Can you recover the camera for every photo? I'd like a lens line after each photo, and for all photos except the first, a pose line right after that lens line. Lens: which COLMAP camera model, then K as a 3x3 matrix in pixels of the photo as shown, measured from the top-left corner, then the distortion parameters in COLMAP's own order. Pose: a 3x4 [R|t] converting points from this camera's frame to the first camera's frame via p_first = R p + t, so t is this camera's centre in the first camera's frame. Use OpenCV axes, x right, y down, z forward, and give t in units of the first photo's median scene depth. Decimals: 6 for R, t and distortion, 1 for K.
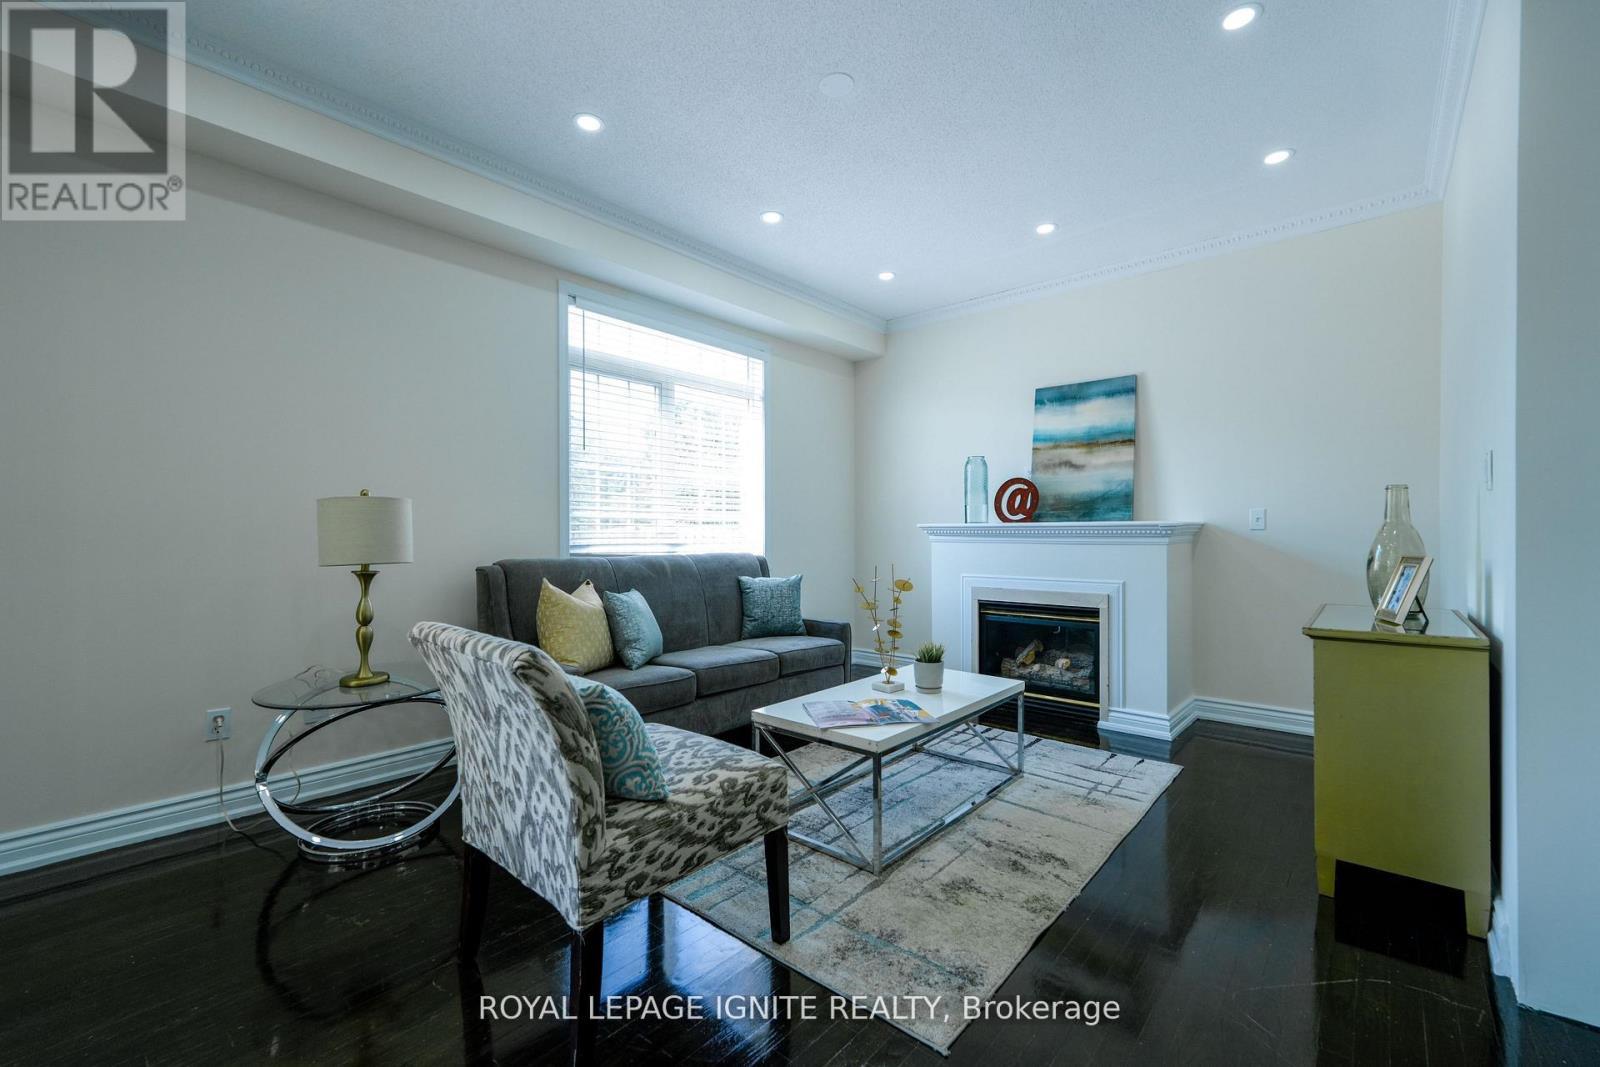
lens RADIAL K [[646.3, 0, 800.0], [0, 646.3, 533.5], [0, 0, 1]] dist [0.002320, 0.000309]
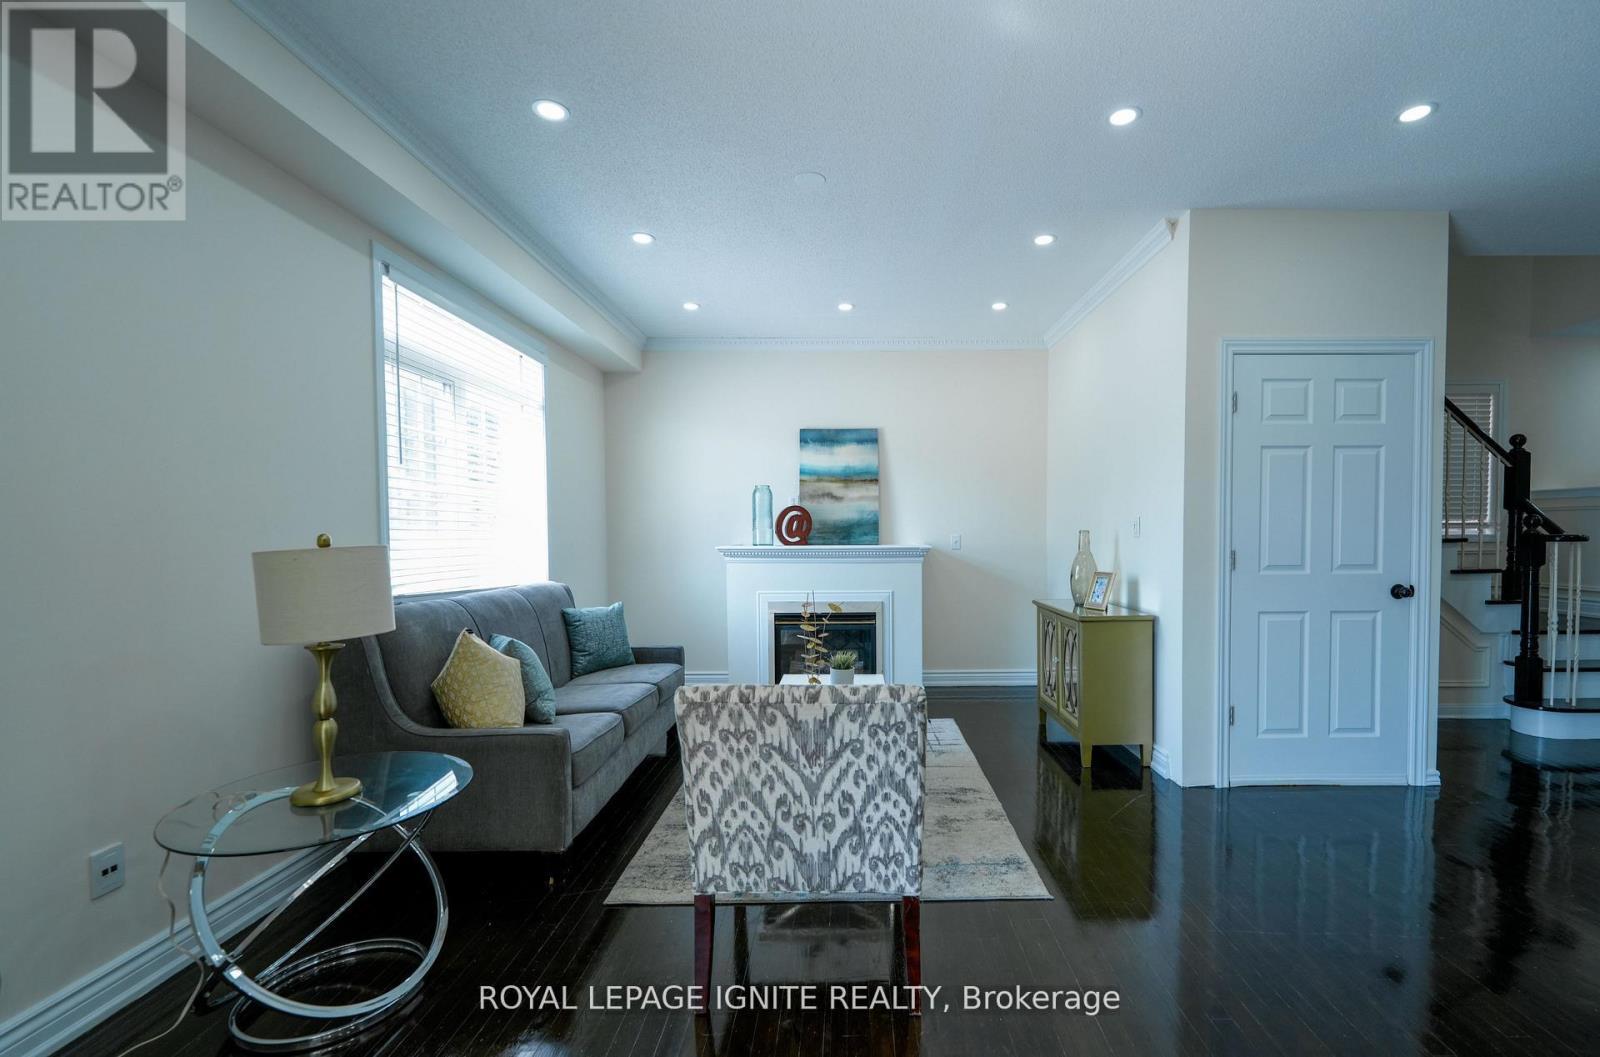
lens RADIAL K [[704.2, 0, 803.0], [0, 704.2, 551.0], [0, 0, 1]] dist [0.001290, 0.000169]
pose [[0.760935, -0.023730, 0.648394, -0.492228], [0.005325, 0.999526, 0.030332, -0.044596], [-0.648806, -0.019628, 0.760701, 0.026560]]
